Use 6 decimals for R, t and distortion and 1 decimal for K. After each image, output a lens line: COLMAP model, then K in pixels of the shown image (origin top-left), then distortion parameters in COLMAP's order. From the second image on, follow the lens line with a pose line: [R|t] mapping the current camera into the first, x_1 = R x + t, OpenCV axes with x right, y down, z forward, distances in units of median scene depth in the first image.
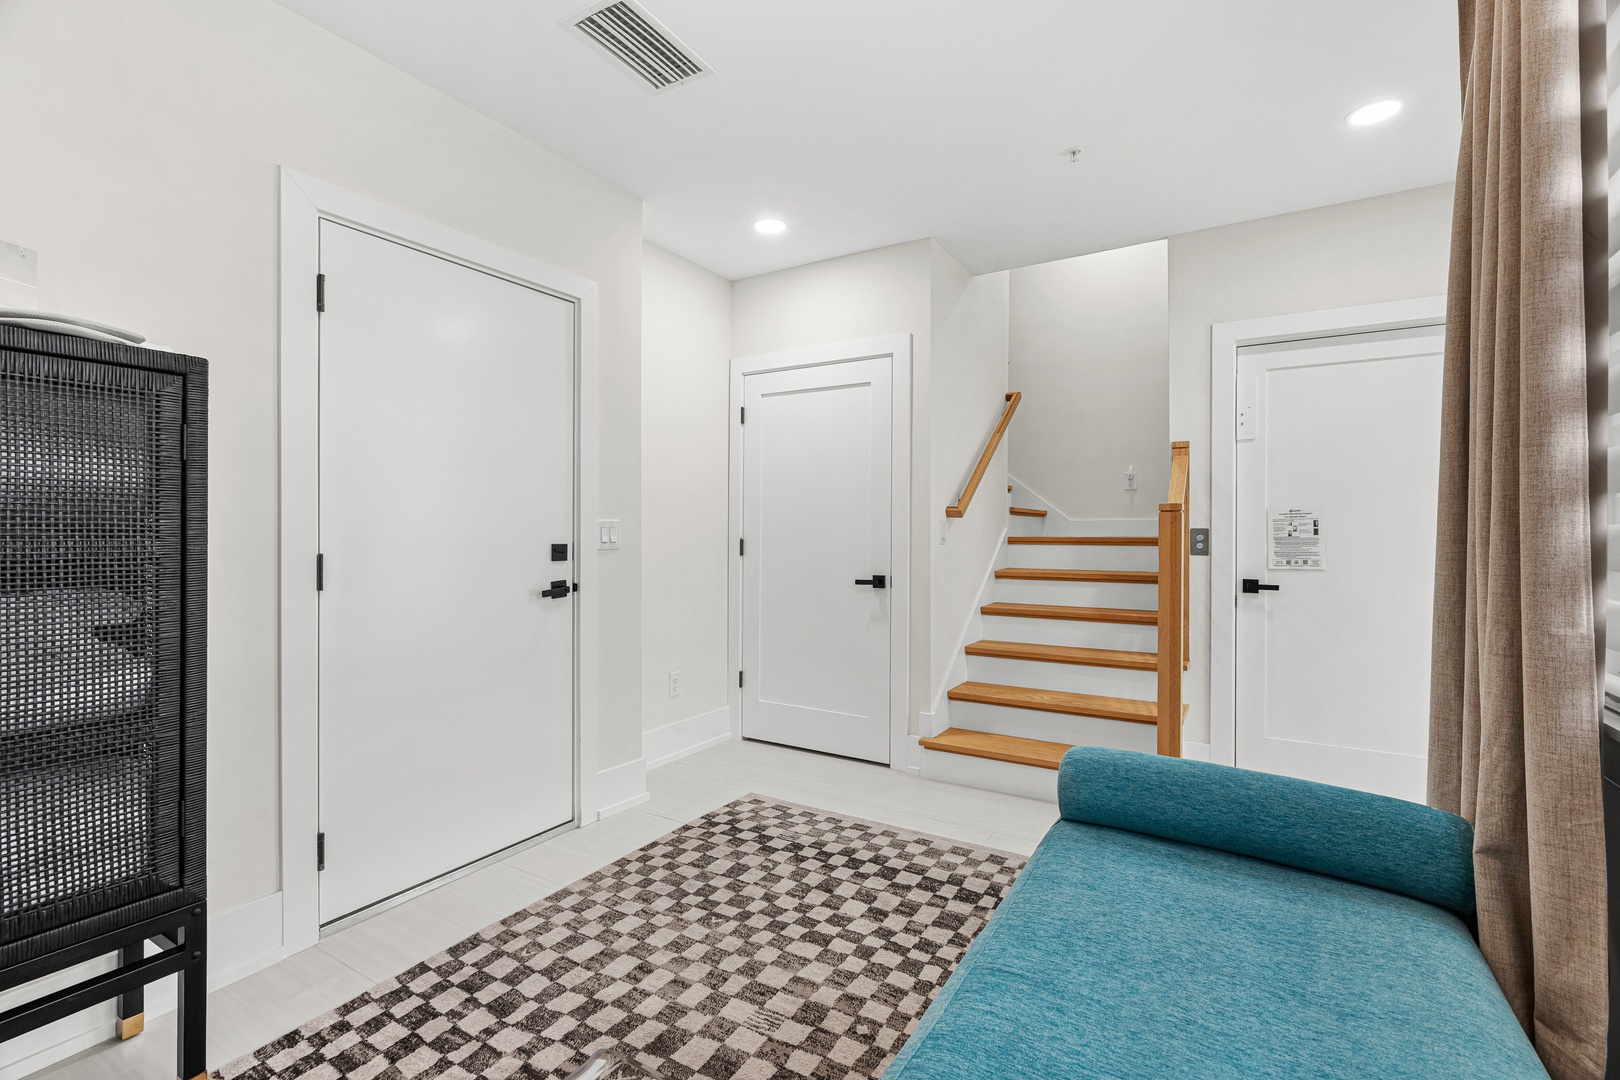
lens RADIAL K [[736.0, 0, 807.1], [0, 736.0, 539.2], [0, 0, 1]] dist [0.003126, 0.000387]
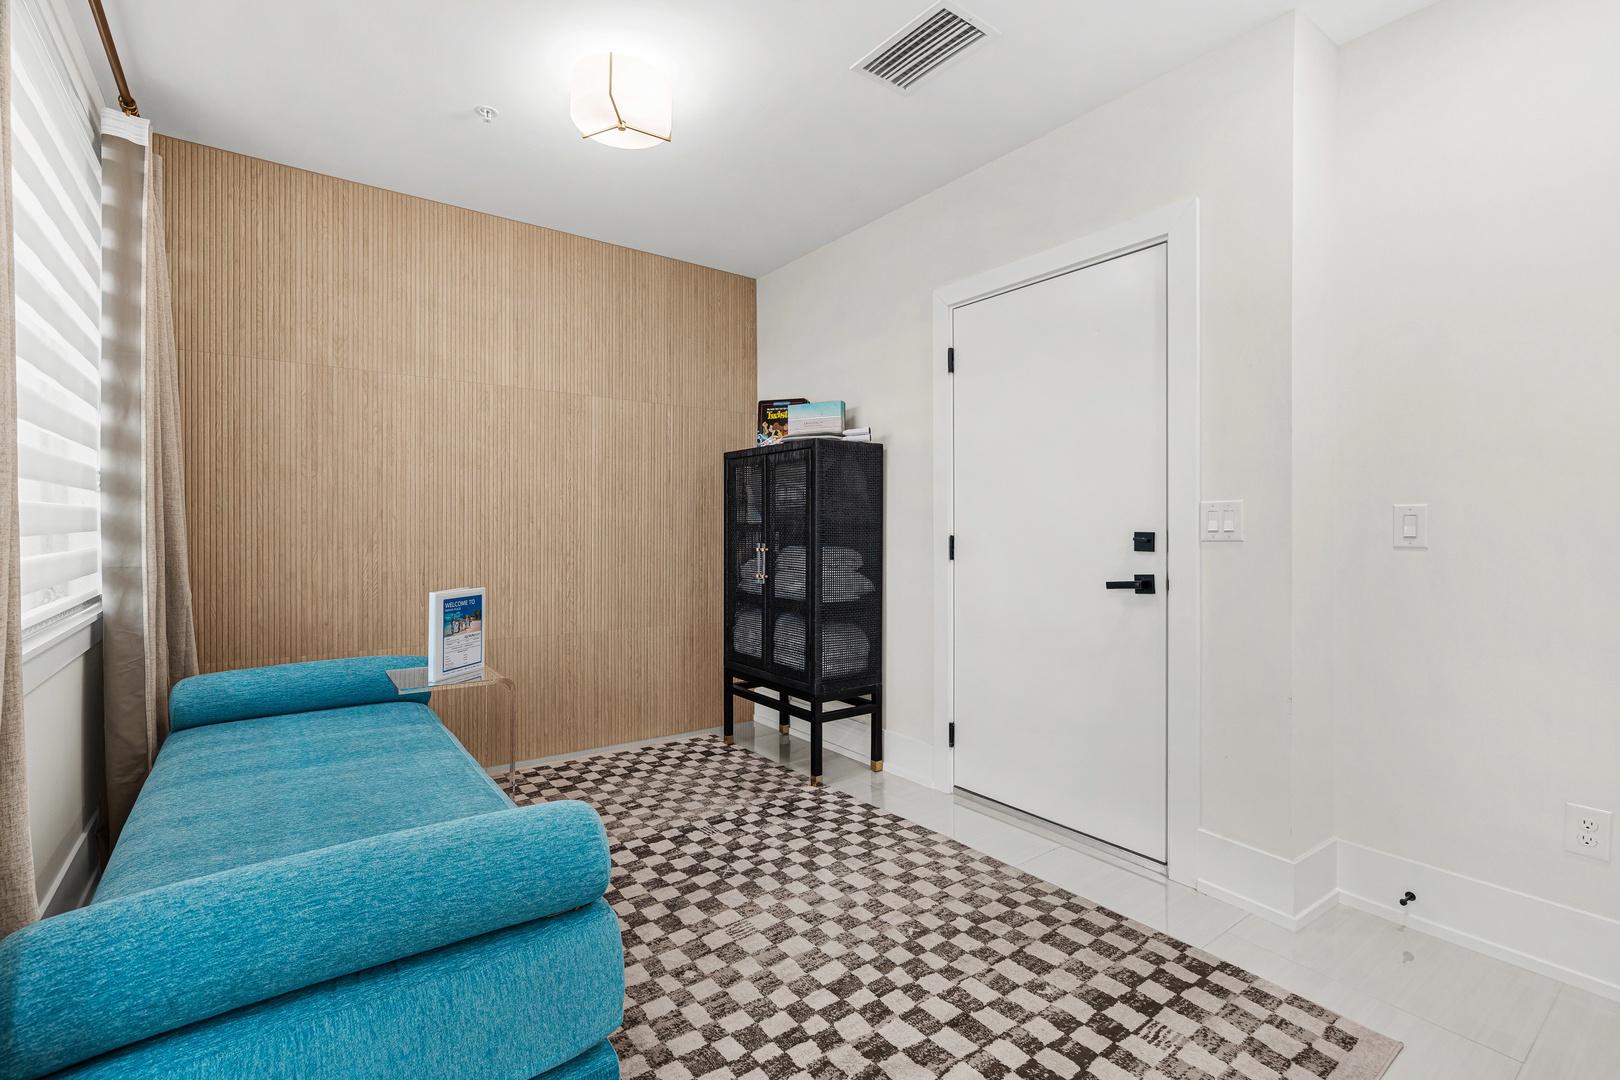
lens RADIAL K [[736.0, 0, 806.3], [0, 736.0, 537.9], [0, 0, 1]] dist [0.003126, 0.000387]
pose [[-0.379958, 0.009594, -0.924954, 0.779358], [-0.006357, 0.999896, 0.012982, 0.005629], [0.924982, 0.010812, -0.379858, 1.209757]]
